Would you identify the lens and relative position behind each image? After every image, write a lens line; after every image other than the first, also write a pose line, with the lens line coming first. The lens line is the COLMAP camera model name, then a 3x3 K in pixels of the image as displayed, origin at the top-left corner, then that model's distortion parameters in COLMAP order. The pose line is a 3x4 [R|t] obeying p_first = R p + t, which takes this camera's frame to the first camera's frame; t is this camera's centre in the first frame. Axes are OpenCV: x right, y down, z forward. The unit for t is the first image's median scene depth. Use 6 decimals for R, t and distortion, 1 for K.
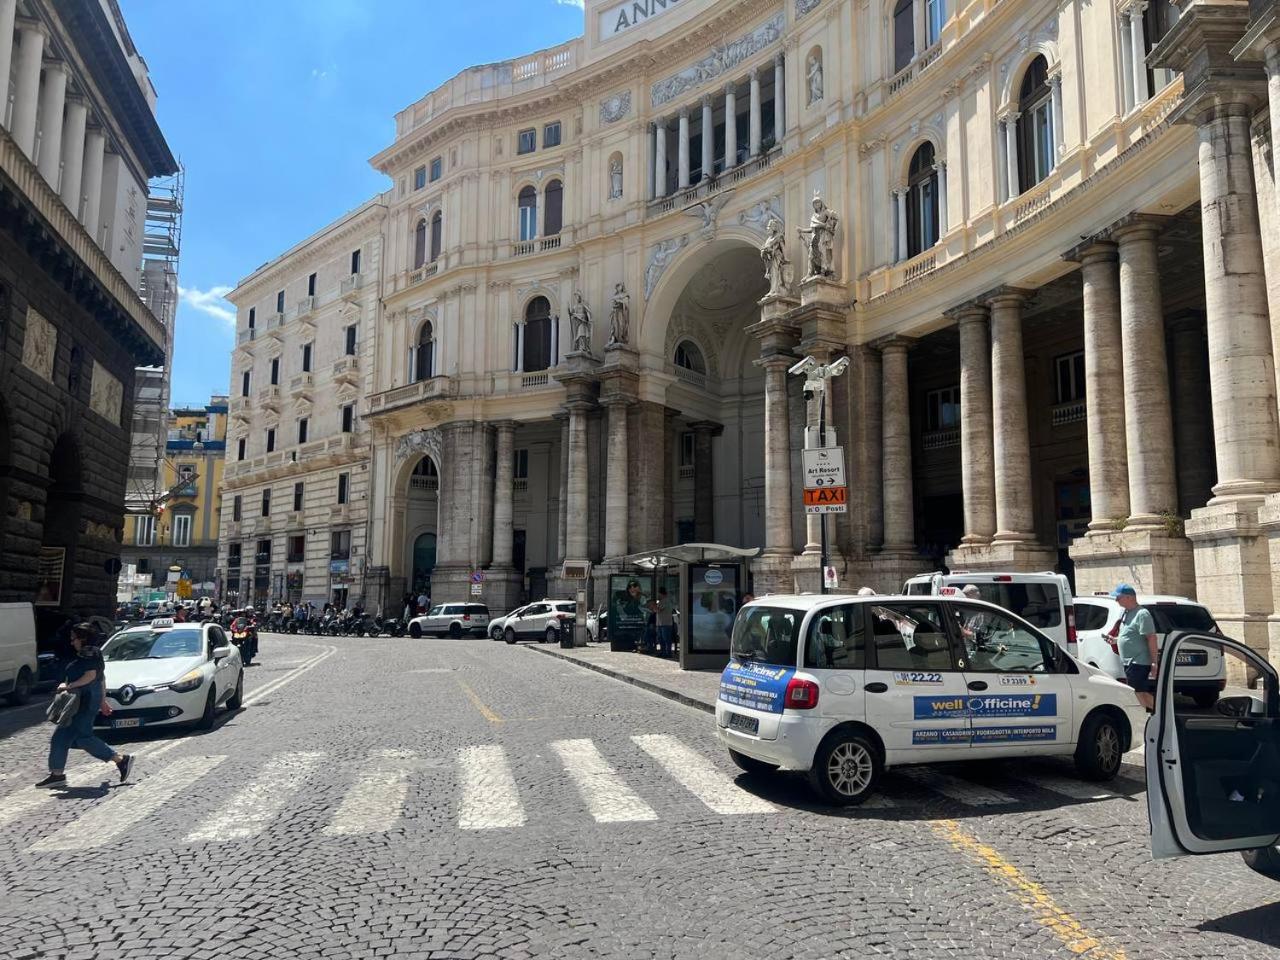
lens RADIAL K [[953.4, 0, 646.4], [0, 953.4, 490.4], [0, 0, 1]] dist [0.065600, -0.089003]
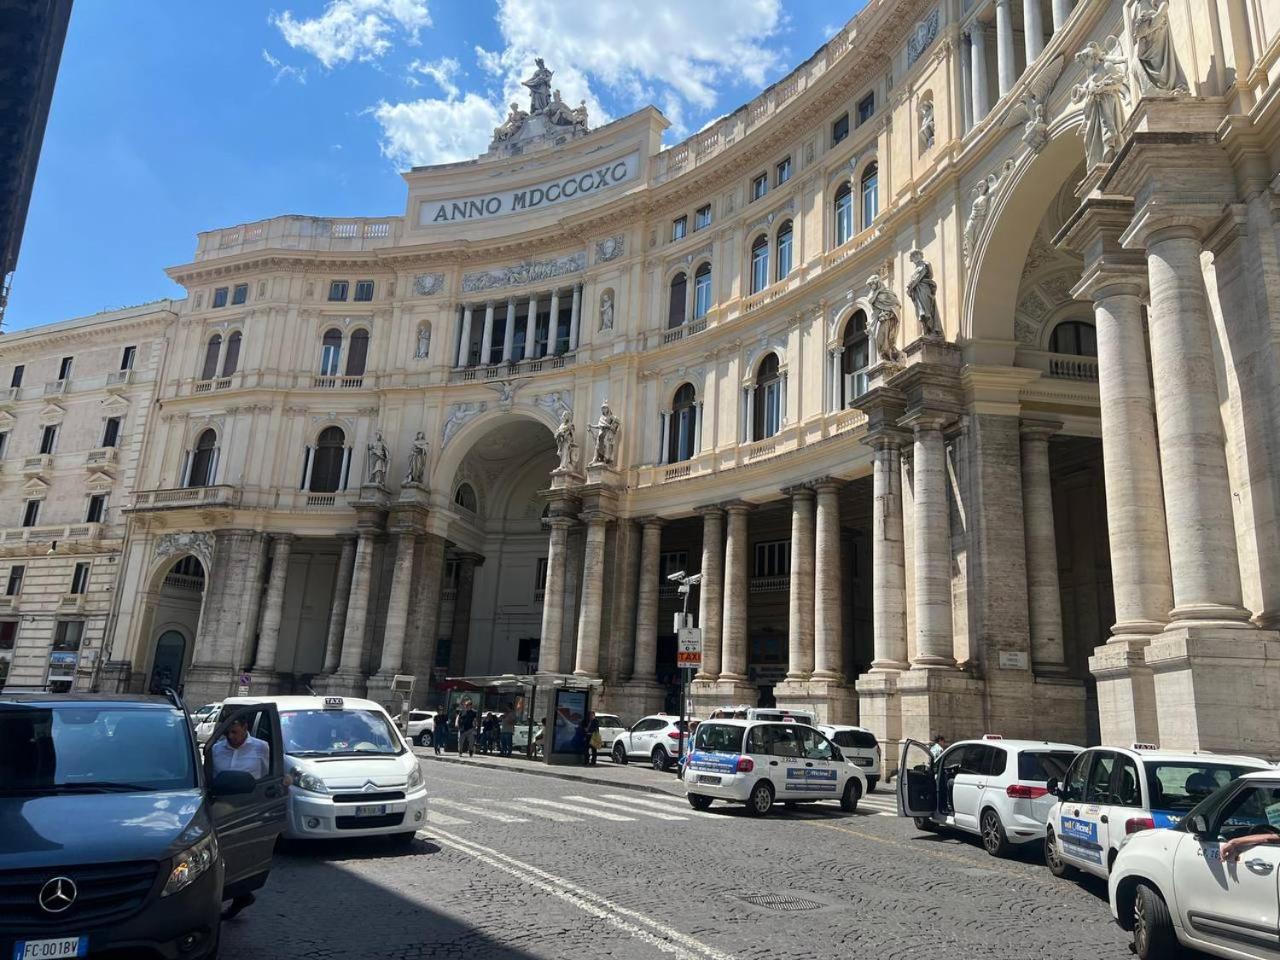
lens RADIAL K [[967.9, 0, 643.1], [0, 967.9, 479.8], [0, 0, 1]] dist [0.083900, -0.132678]
pose [[0.933749, 0.128621, 0.334020, -0.171882], [-0.087610, 0.986947, -0.135130, -0.022363], [-0.347041, 0.096914, 0.932829, -0.210449]]
